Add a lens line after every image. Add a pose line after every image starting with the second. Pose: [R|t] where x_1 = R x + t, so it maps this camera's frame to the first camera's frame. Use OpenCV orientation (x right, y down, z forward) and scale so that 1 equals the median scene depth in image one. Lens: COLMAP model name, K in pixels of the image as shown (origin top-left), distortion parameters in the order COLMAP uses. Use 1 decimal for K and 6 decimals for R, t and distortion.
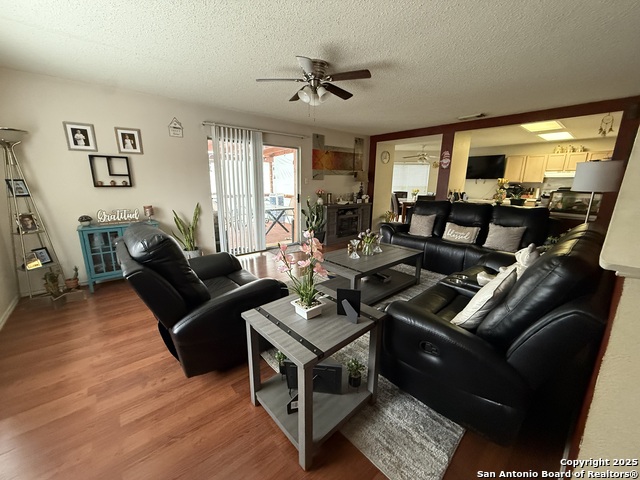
lens RADIAL K [[254.4, 0, 318.5], [0, 254.4, 239.7], [0, 0, 1]] dist [-0.000679, 0.000202]
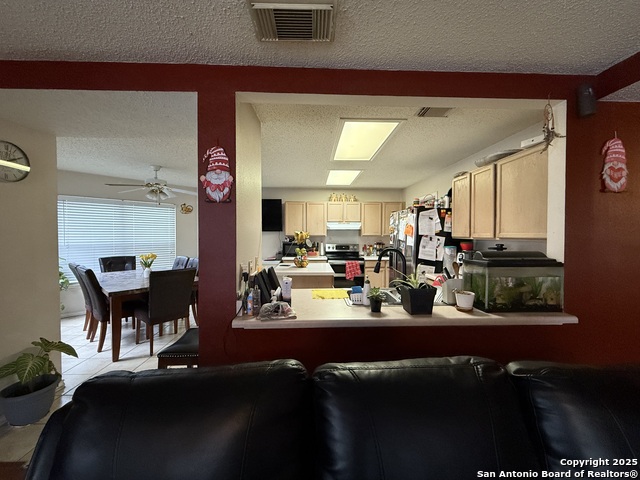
lens RADIAL K [[254.4, 0, 318.5], [0, 254.4, 239.7], [0, 0, 1]] dist [-0.000679, 0.000202]
pose [[0.625657, -0.028022, 0.779595, 0.264068], [0.180031, 0.977565, -0.109345, -0.142490], [-0.759040, 0.208763, 0.616665, 0.579431]]
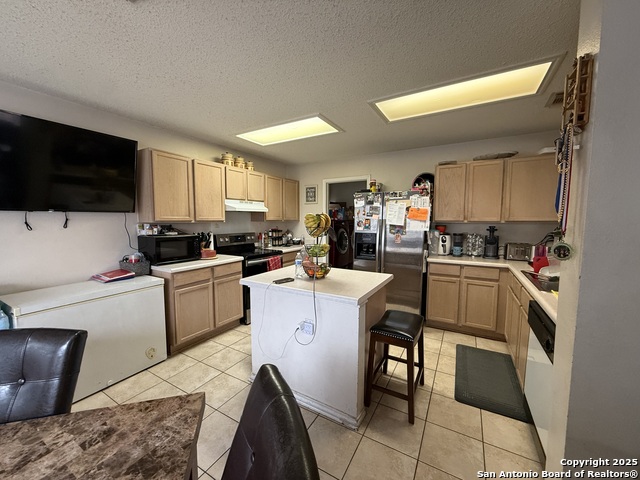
lens RADIAL K [[254.4, 0, 318.5], [0, 254.4, 239.7], [0, 0, 1]] dist [-0.000679, 0.000202]
pose [[-0.326607, -0.087969, 0.941058, 0.390141], [0.207678, 0.964647, 0.162252, -0.254865], [-0.922062, 0.248429, -0.296791, 1.082527]]
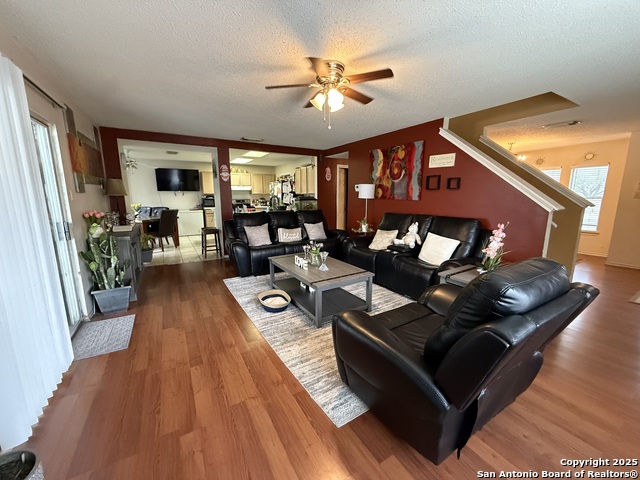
lens RADIAL K [[254.4, 0, 318.5], [0, 254.4, 239.7], [0, 0, 1]] dist [-0.000679, 0.000202]
pose [[0.172256, -0.181893, 0.968113, -0.386493], [0.223367, 0.964416, 0.141455, -0.090067], [-0.959393, 0.191878, 0.206755, 0.371953]]
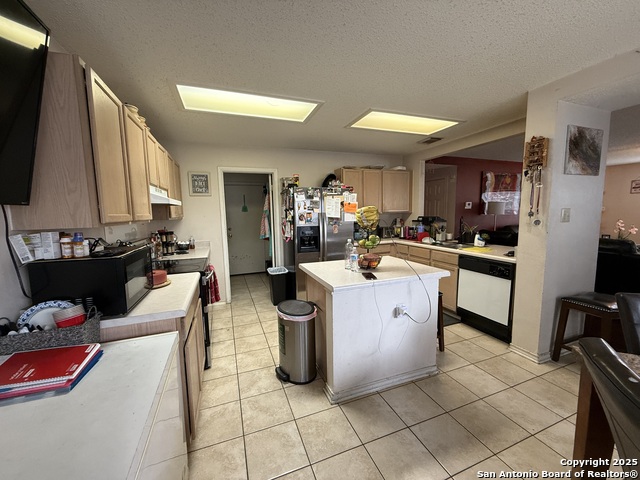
lens RADIAL K [[254.4, 0, 318.5], [0, 254.4, 239.7], [0, 0, 1]] dist [-0.000679, 0.000202]
pose [[-0.939642, -0.027751, 0.341031, 0.650562], [0.087994, 0.943582, 0.319234, -0.307895], [-0.330650, 0.329974, -0.884187, 1.317407]]
